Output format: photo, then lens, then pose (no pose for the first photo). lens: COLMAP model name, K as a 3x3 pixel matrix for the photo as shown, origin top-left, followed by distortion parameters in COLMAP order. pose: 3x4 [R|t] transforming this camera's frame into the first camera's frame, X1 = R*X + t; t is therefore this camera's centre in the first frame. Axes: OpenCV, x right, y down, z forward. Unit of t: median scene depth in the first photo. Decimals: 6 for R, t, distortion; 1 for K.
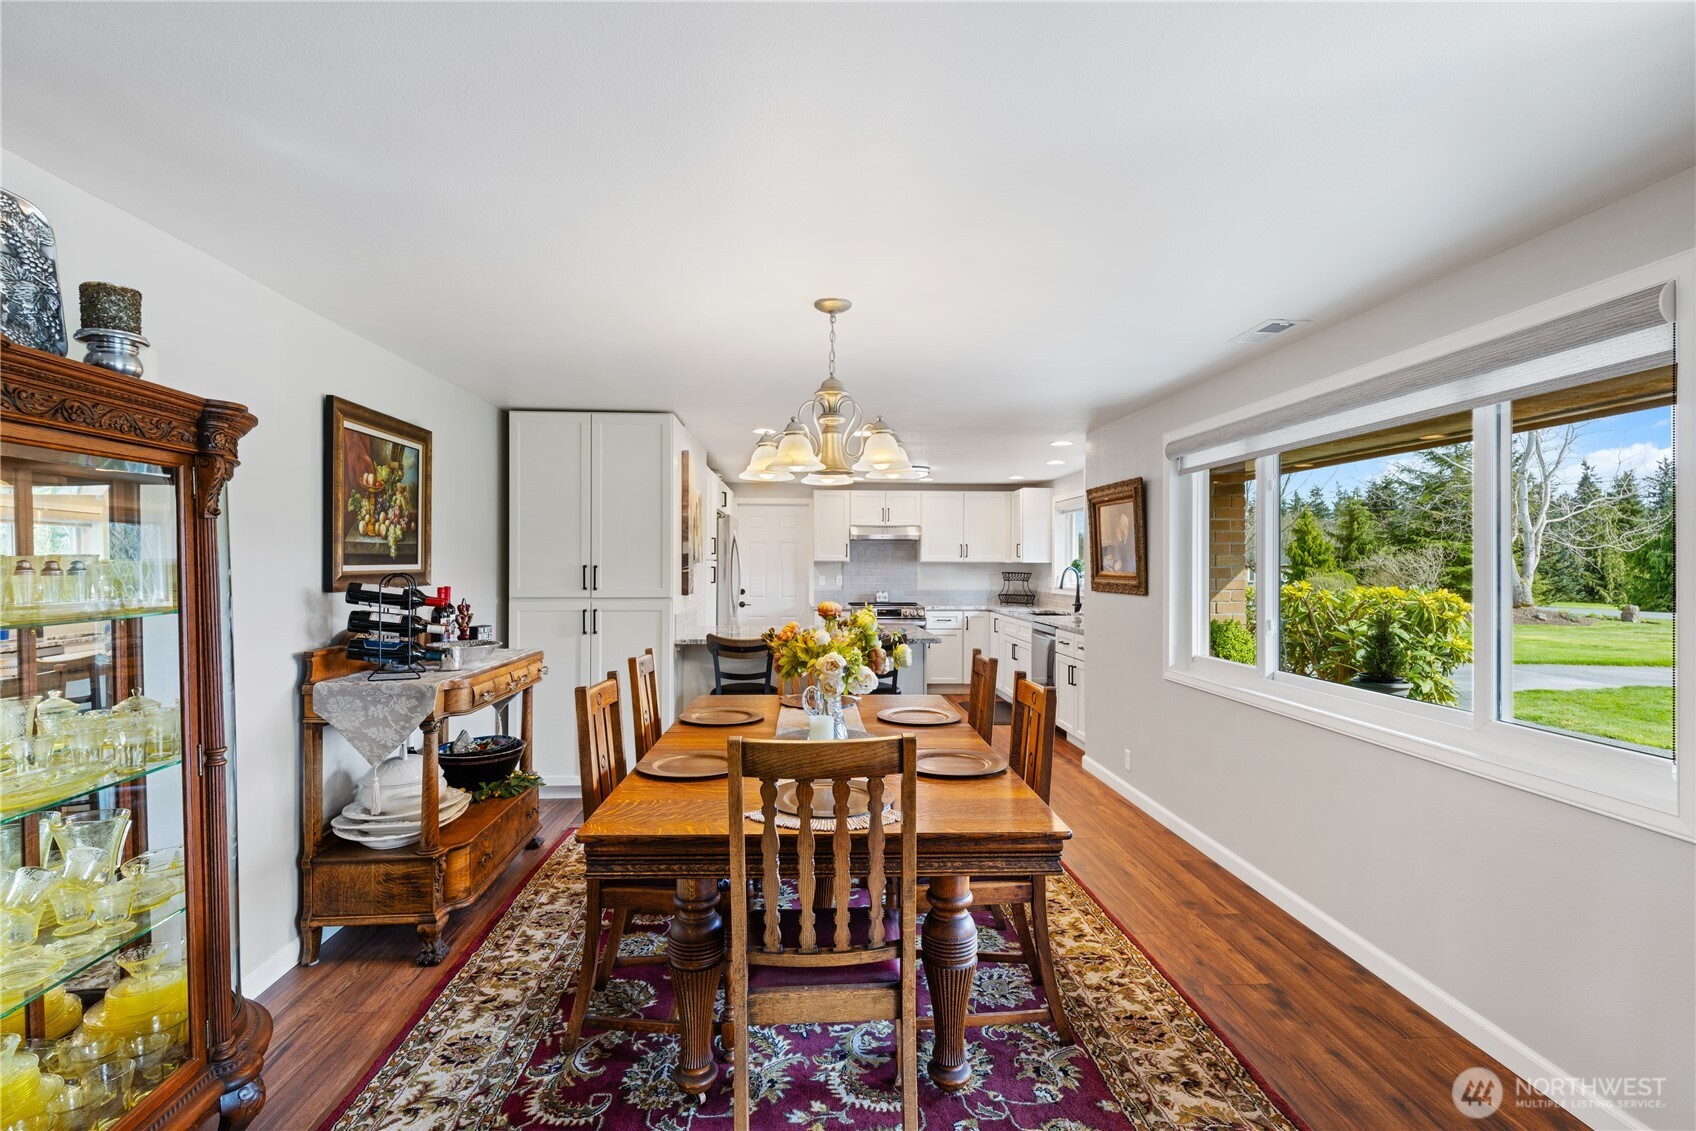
lens RADIAL K [[822.9, 0, 858.2], [0, 822.9, 566.0], [0, 0, 1]] dist [-0.000307, -0.000401]
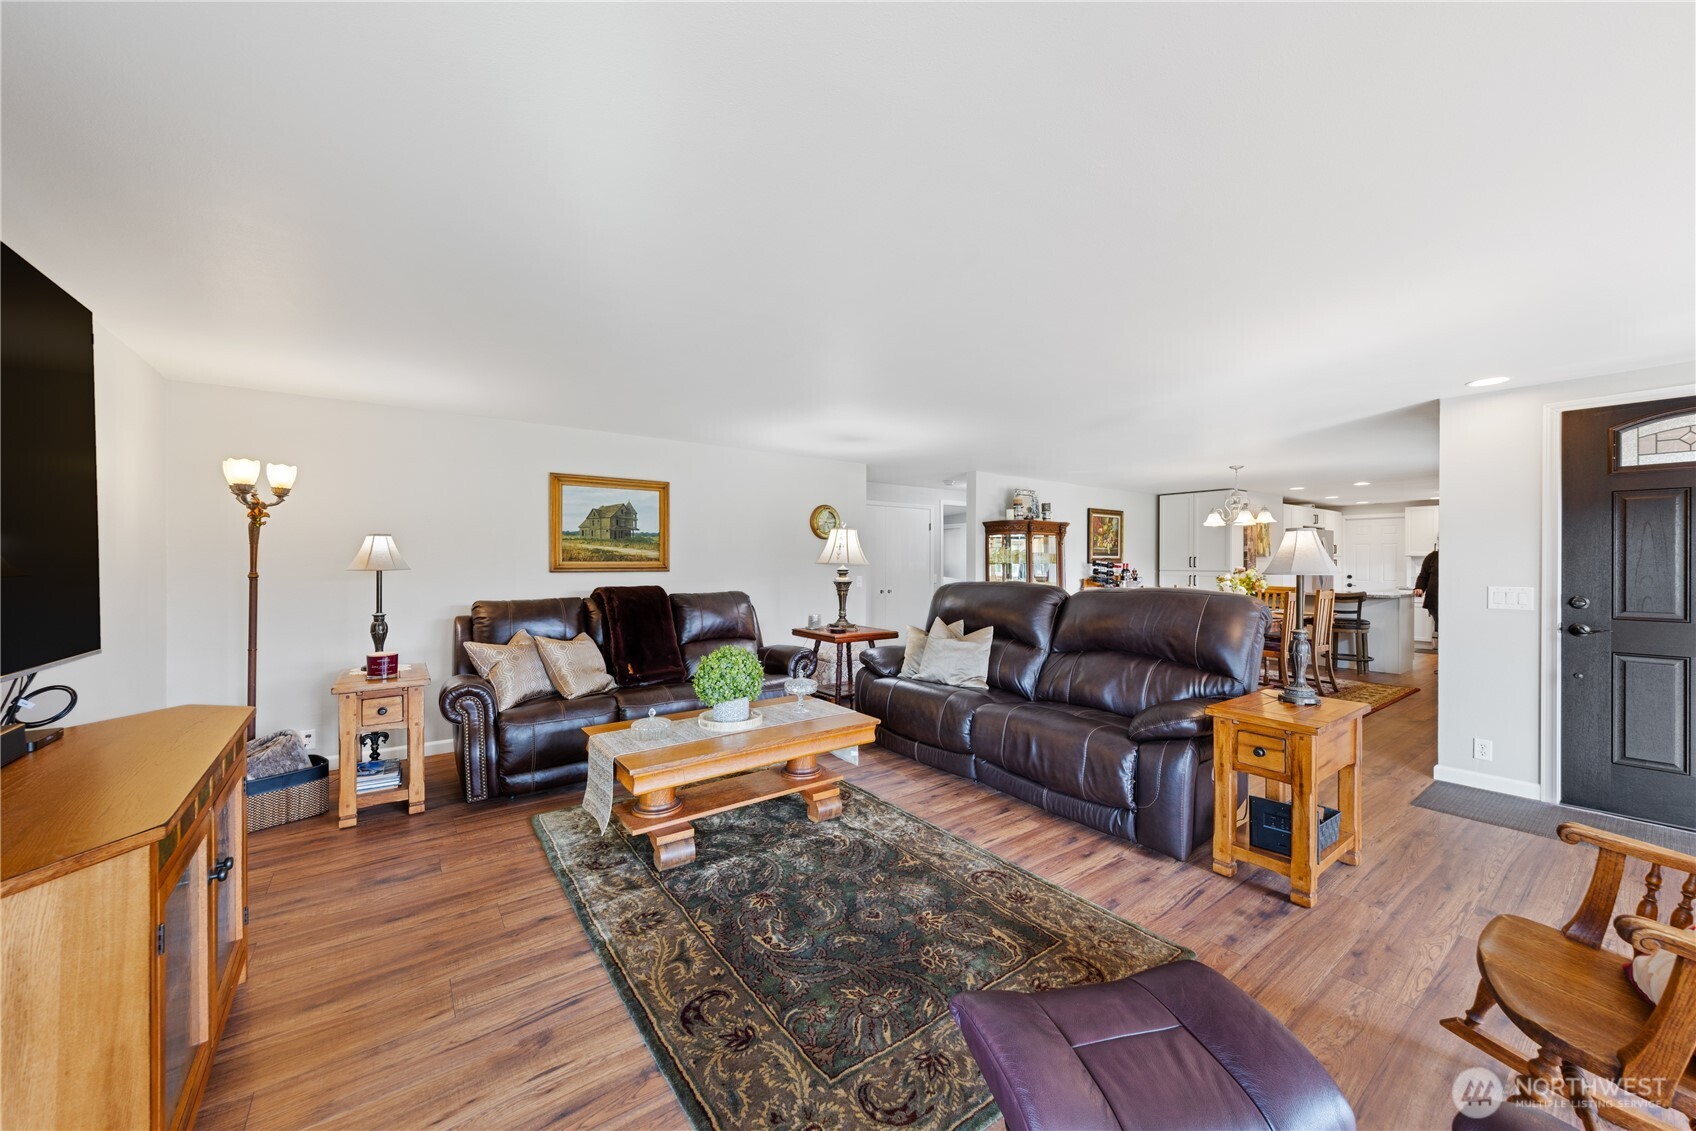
lens RADIAL K [[608.0, 0, 840.8], [0, 608.0, 560.9], [0, 0, 1]] dist [0.008017, -0.001000]
pose [[0.534235, -0.003527, -0.845329, 0.379037], [-0.004358, 0.999967, -0.006927, 0.016423], [0.845325, 0.007384, 0.534202, -0.492241]]
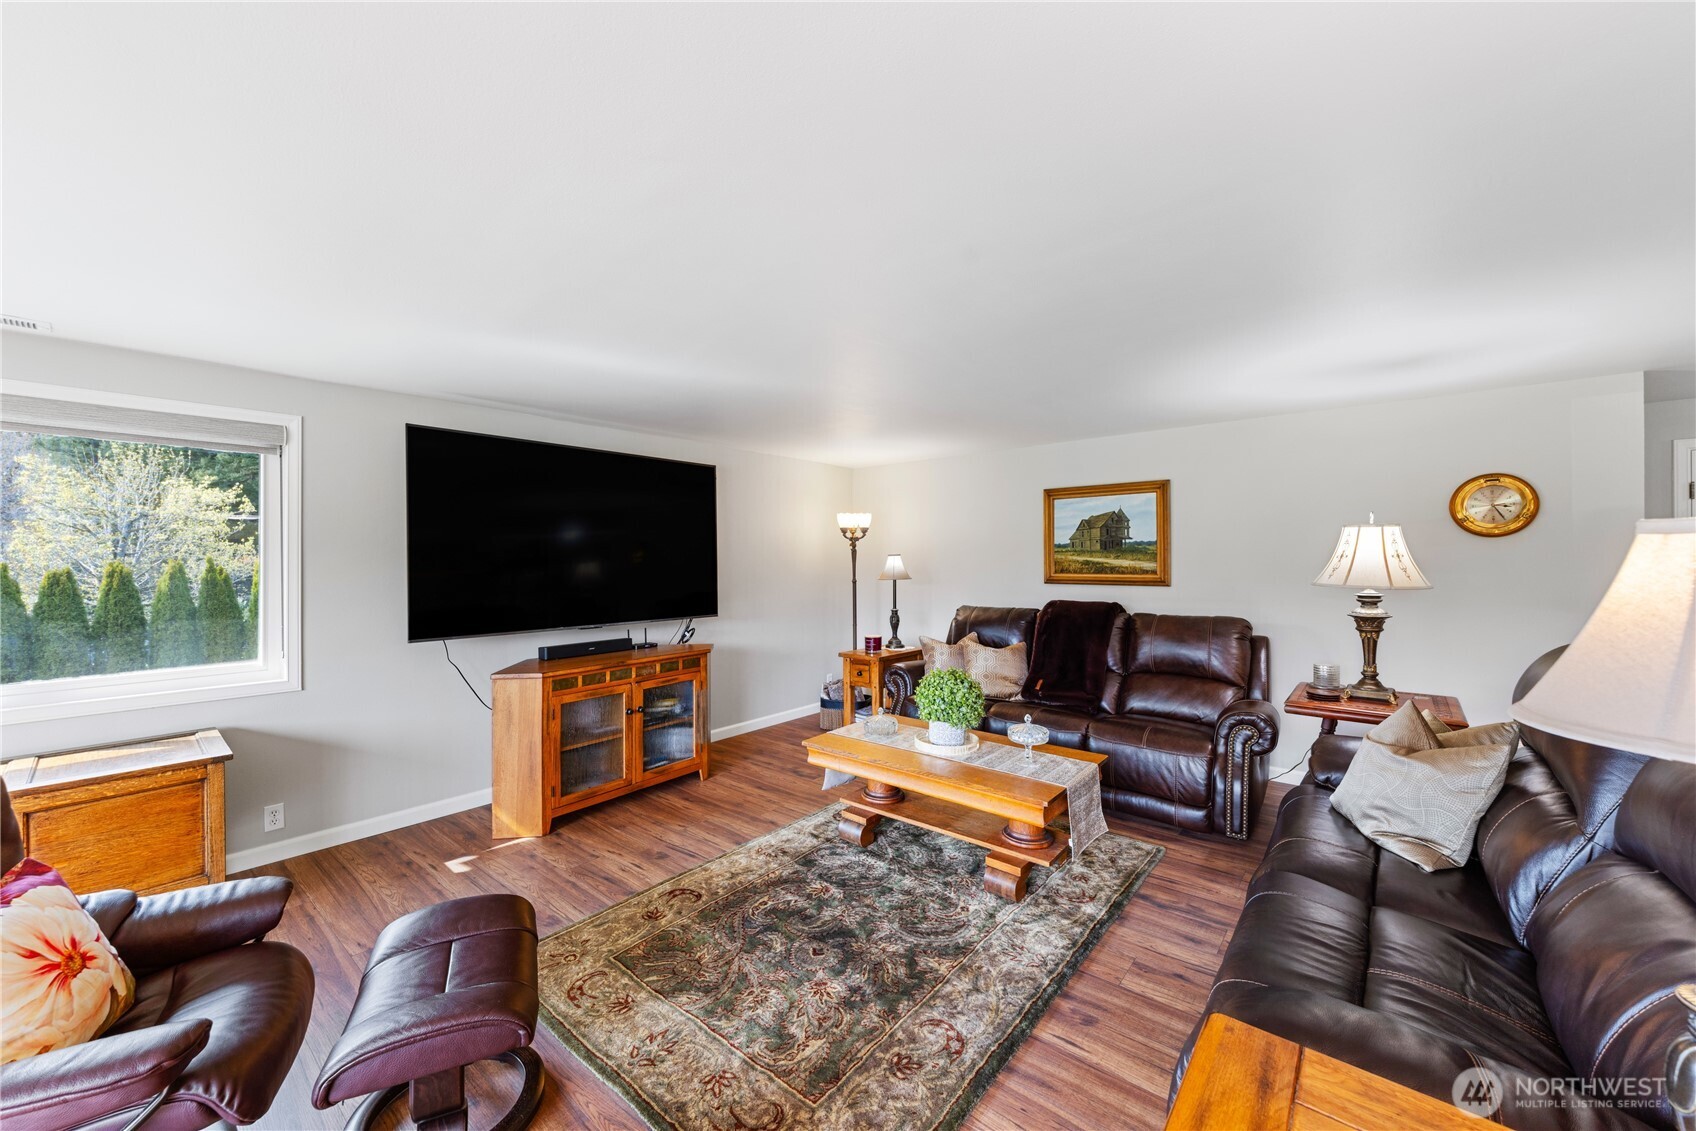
lens RADIAL K [[641.2, 0, 837.1], [0, 641.2, 557.4], [0, 0, 1]] dist [0.011260, -0.001327]
pose [[-0.692961, -0.001337, -0.720974, 0.355079], [-0.001388, 0.999999, -0.000520, 0.000024], [0.720974, 0.000640, -0.692962, -0.143329]]
